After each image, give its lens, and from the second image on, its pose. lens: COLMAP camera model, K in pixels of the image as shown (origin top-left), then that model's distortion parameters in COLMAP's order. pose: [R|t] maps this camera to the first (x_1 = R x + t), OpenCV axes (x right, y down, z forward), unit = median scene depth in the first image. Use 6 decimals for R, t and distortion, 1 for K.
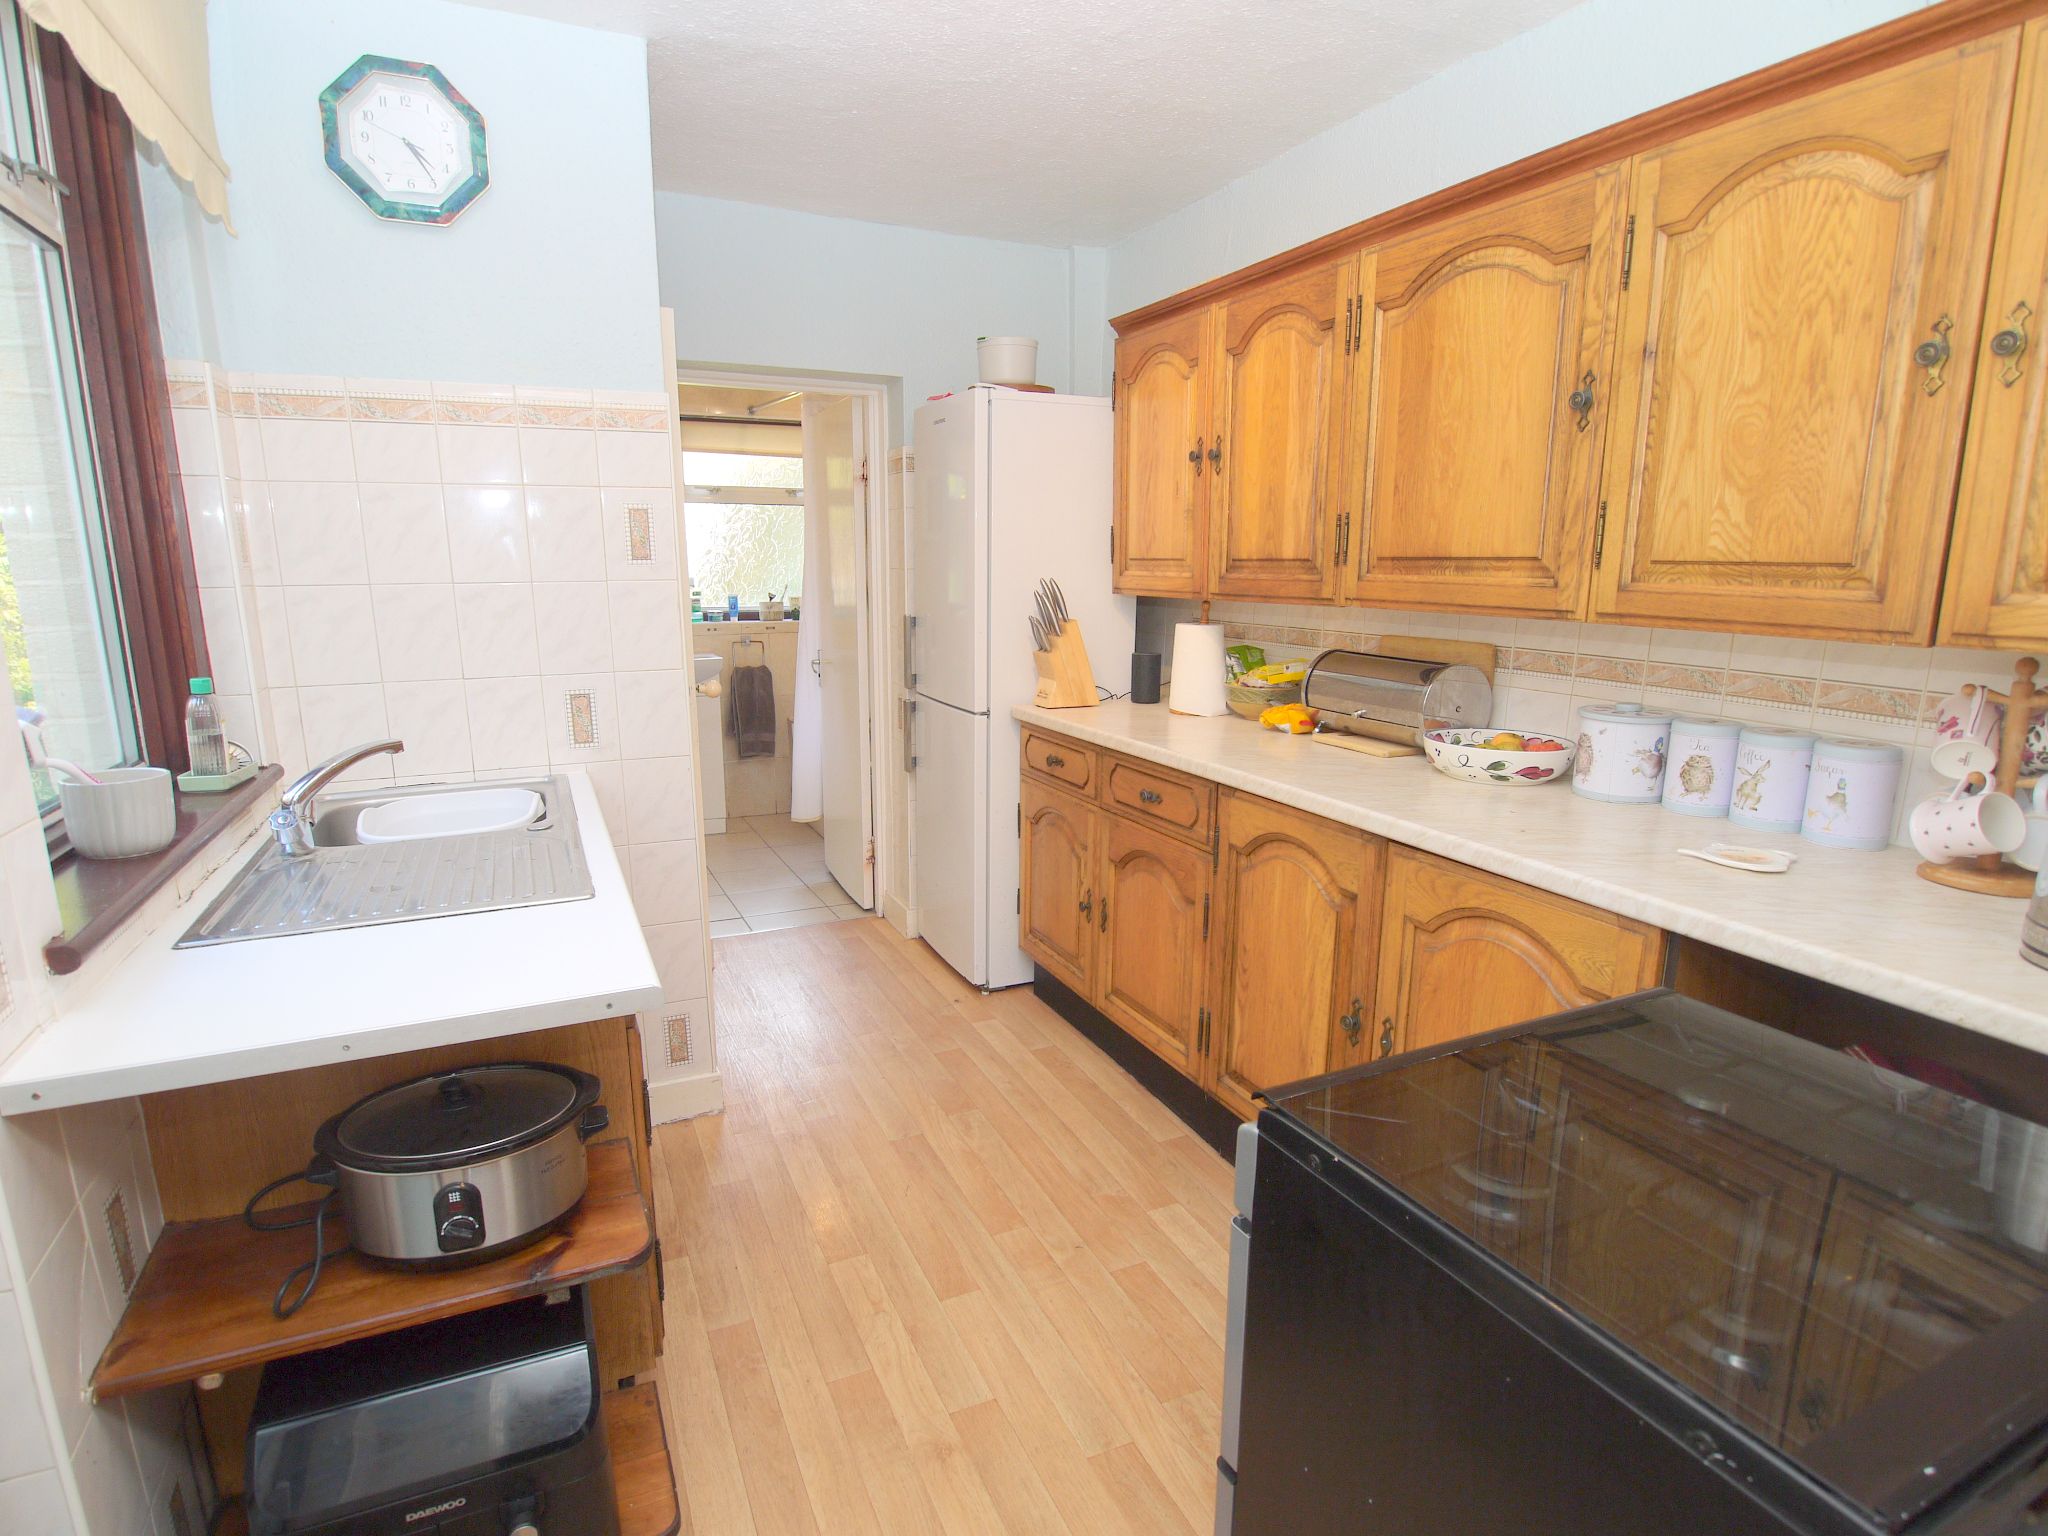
lens RADIAL K [[1059.9, 0, 1024.0], [0, 1059.9, 768.0], [0, 0, 1]] dist [0.001511, 0.000365]
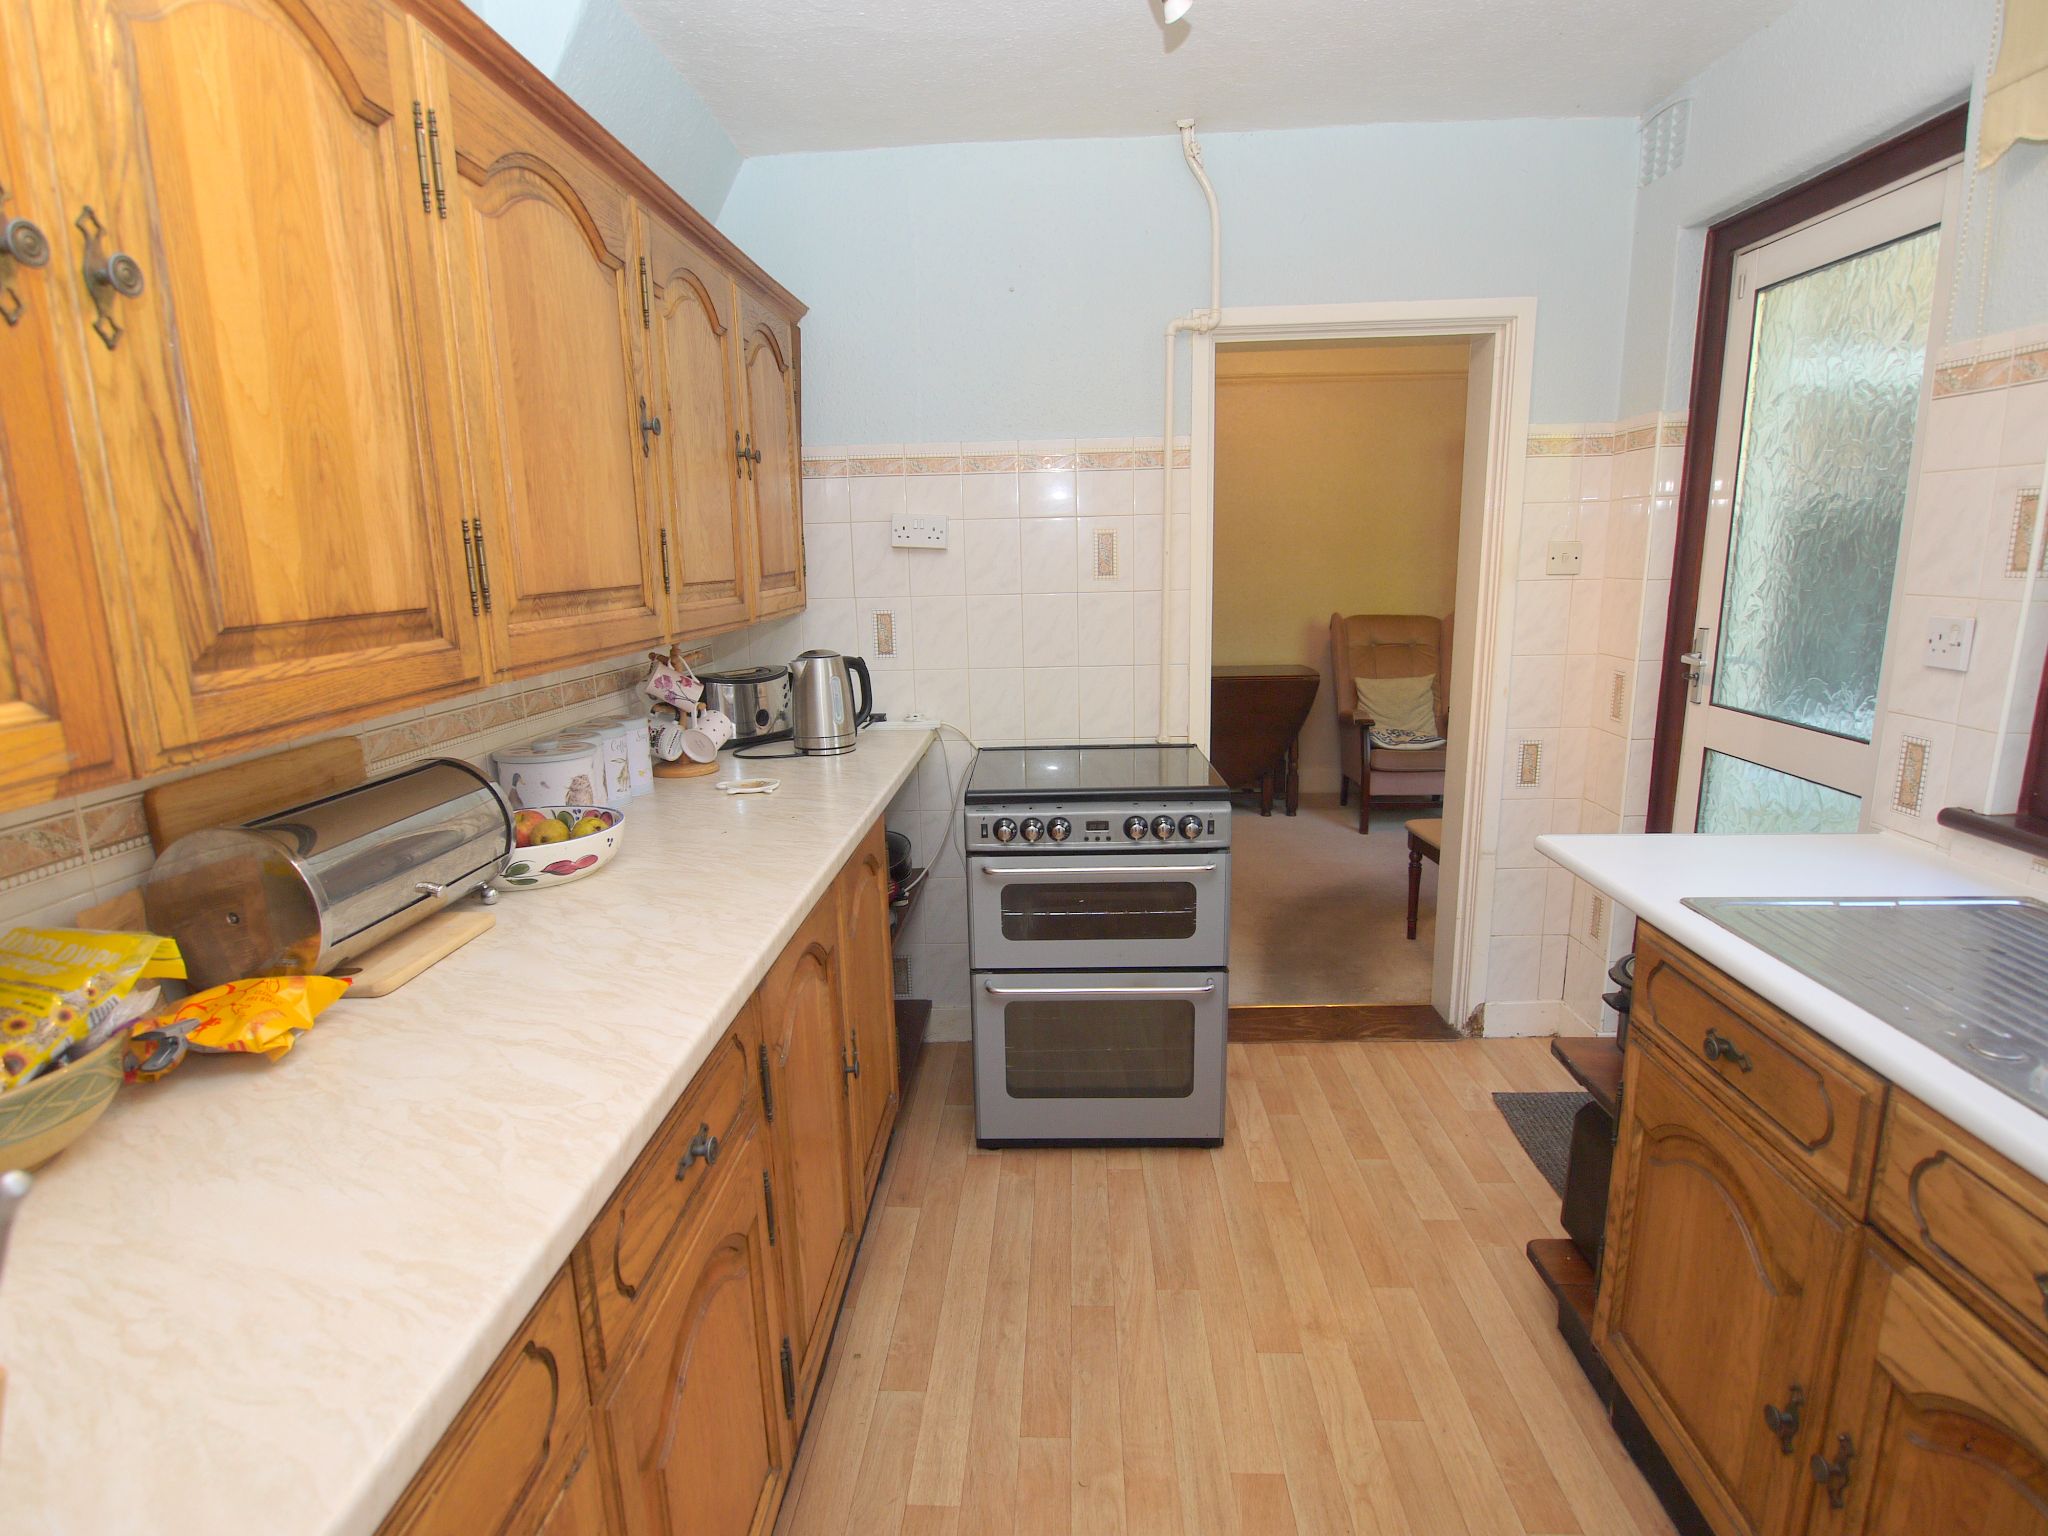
lens RADIAL K [[1059.9, 0, 1024.0], [0, 1059.9, 768.0], [0, 0, 1]] dist [0.001511, 0.000365]
pose [[-0.884260, -0.074441, 0.461024, -0.194949], [0.114780, 0.922286, 0.369073, -0.270110], [-0.452669, 0.379273, -0.806996, 1.262330]]
